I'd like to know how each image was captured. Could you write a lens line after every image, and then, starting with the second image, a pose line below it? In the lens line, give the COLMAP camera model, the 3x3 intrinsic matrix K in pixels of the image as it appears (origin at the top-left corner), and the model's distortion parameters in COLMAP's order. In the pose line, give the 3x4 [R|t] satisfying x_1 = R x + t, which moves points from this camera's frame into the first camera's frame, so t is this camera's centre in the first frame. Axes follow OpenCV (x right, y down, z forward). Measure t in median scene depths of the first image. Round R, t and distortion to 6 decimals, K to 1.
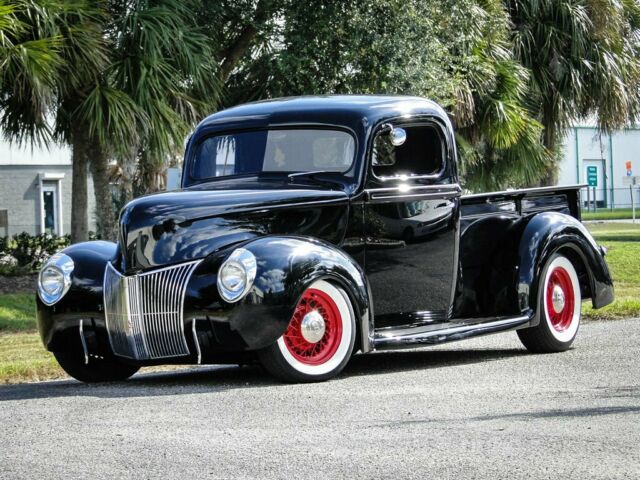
lens RADIAL K [[2884.8, 0, 320.0], [0, 2884.8, 240.0], [0, 0, 1]] dist [0.169437, -1.765320]
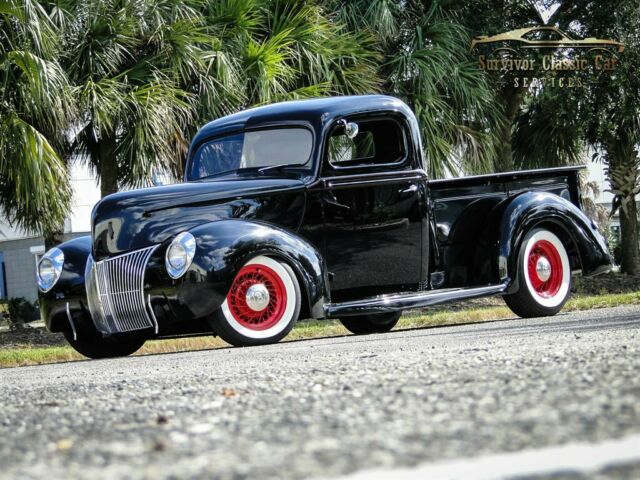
lens RADIAL K [[2884.8, 0, 320.0], [0, 2884.8, 240.0], [0, 0, 1]] dist [0.169437, -1.765320]
pose [[0.980586, -0.059037, -0.186990, 0.235521], [0.055245, 0.998149, -0.025431, 0.037410], [0.188145, 0.014607, 0.982033, -0.128545]]
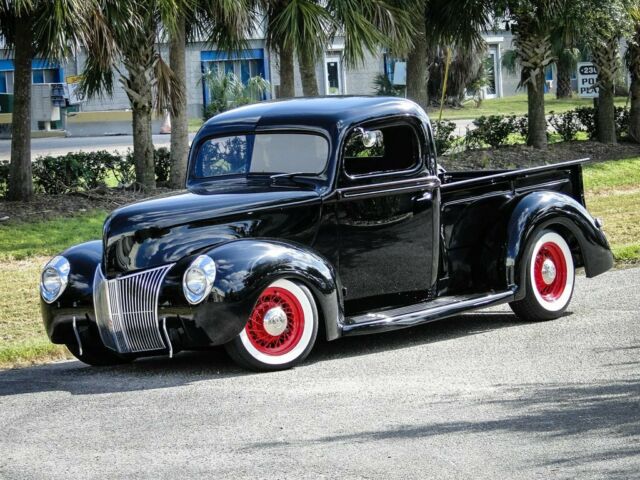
lens RADIAL K [[2884.8, 0, 320.0], [0, 2884.8, 240.0], [0, 0, 1]] dist [0.169437, -1.765320]
pose [[0.991292, -0.016875, -0.130595, 0.158453], [0.024763, 0.997950, 0.059013, -0.065629], [0.129331, -0.061733, 0.989678, -0.099784]]
